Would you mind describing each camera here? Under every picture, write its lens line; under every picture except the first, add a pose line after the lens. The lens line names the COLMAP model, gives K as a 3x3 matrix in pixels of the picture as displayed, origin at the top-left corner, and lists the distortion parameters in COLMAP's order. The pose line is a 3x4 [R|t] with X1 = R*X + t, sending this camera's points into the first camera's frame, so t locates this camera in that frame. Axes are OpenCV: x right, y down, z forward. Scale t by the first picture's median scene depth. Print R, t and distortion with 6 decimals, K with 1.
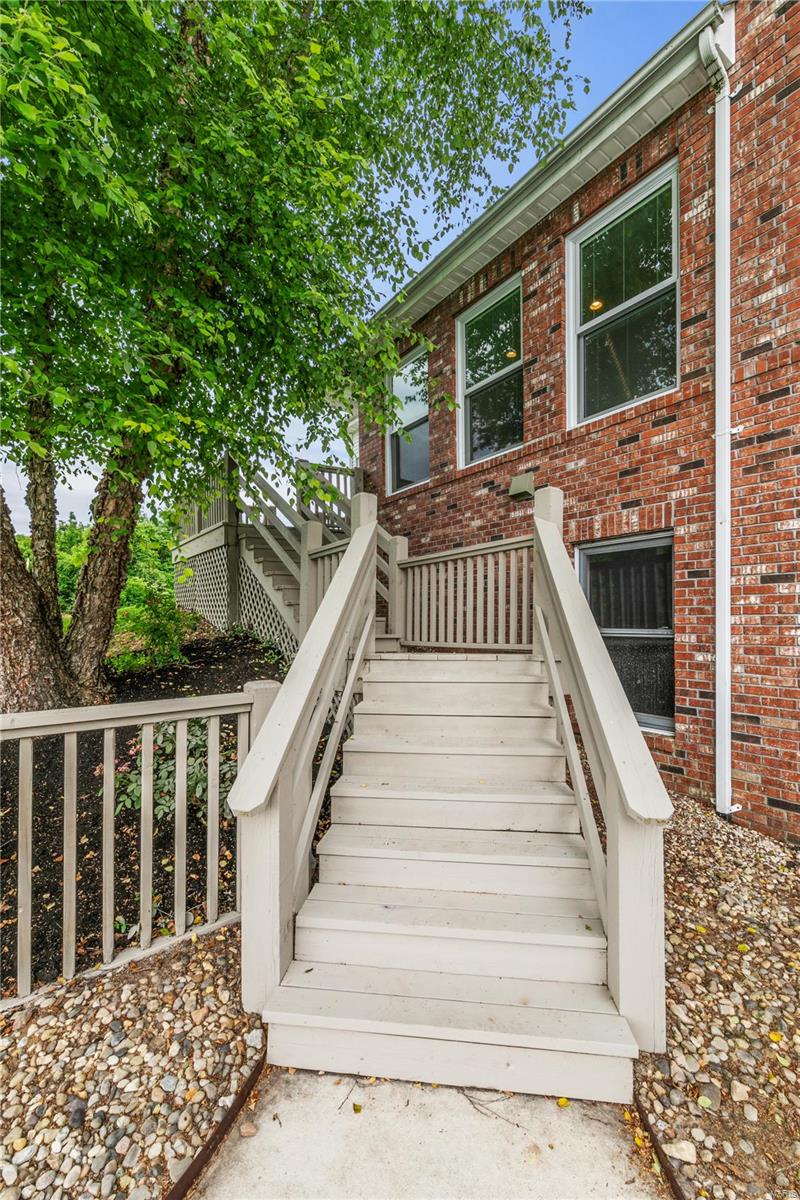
lens RADIAL K [[490.0, 0, 400.1], [0, 490.0, 619.4], [0, 0, 1]] dist [0.008033, -0.000060]
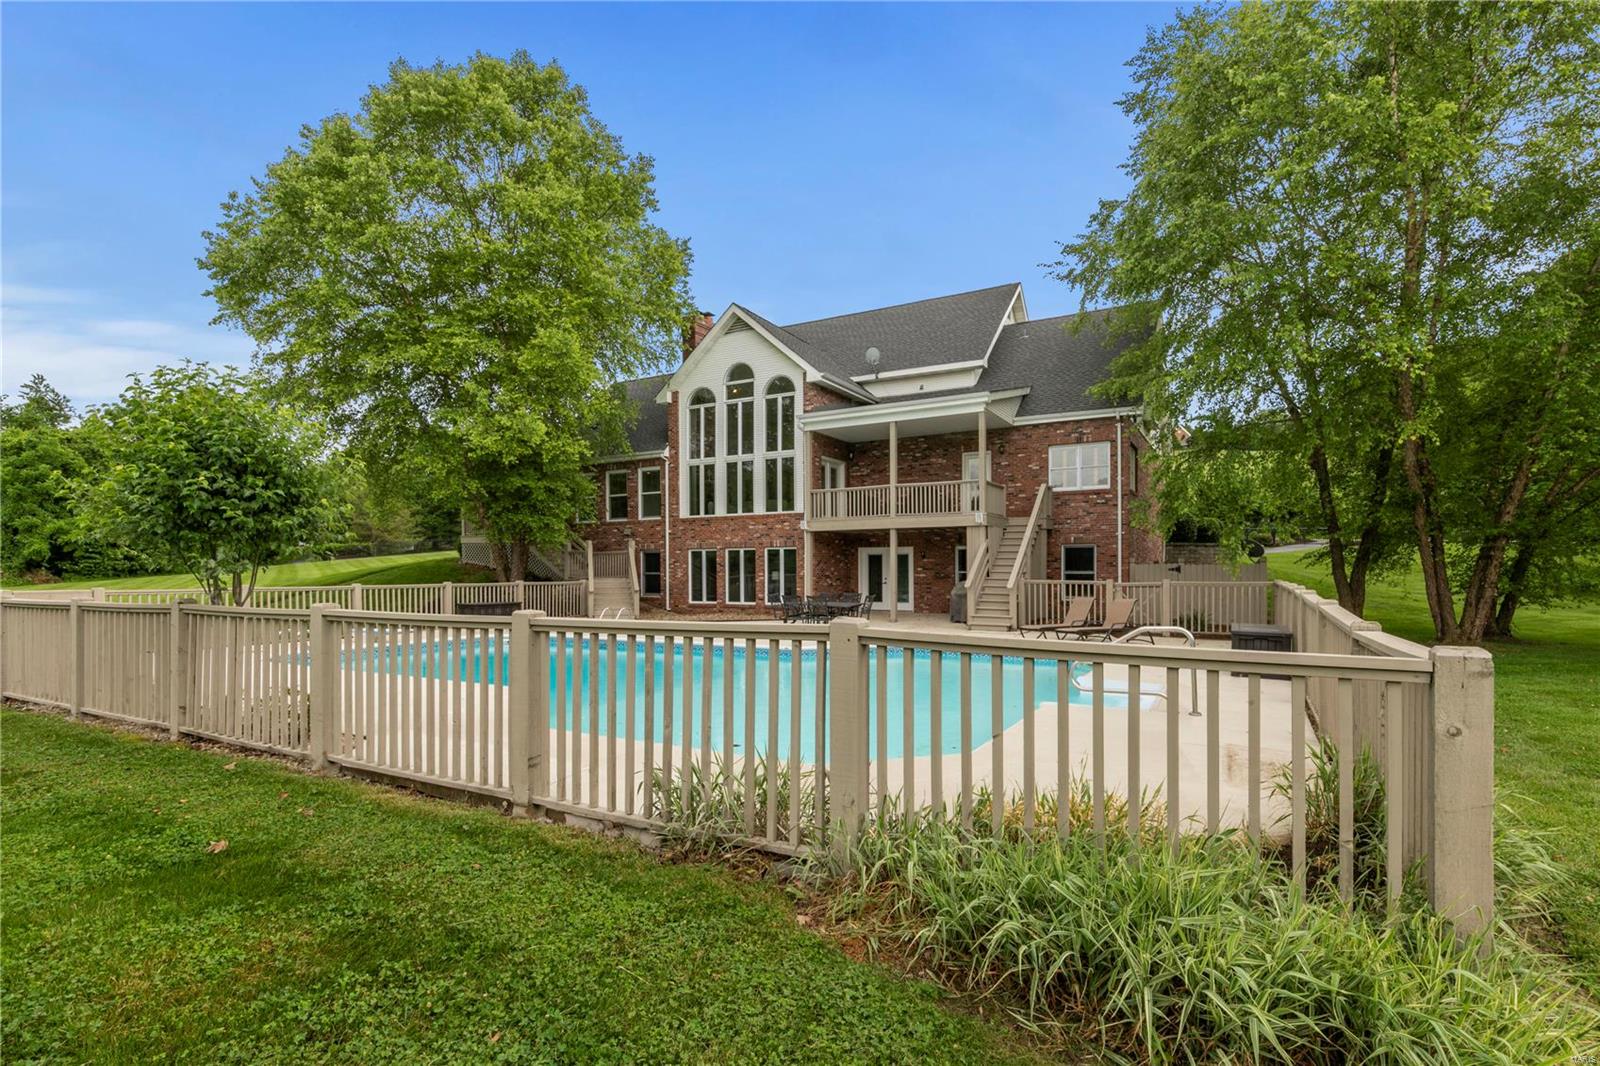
lens RADIAL K [[779.9, 0, 790.5], [0, 779.9, 568.5], [0, 0, 1]] dist [-0.000279, -0.000090]
pose [[0.914540, -0.002637, 0.404486, -1.108809], [0.002850, 0.999996, 0.000075, -0.012555], [-0.404485, 0.001084, 0.914544, -5.399275]]
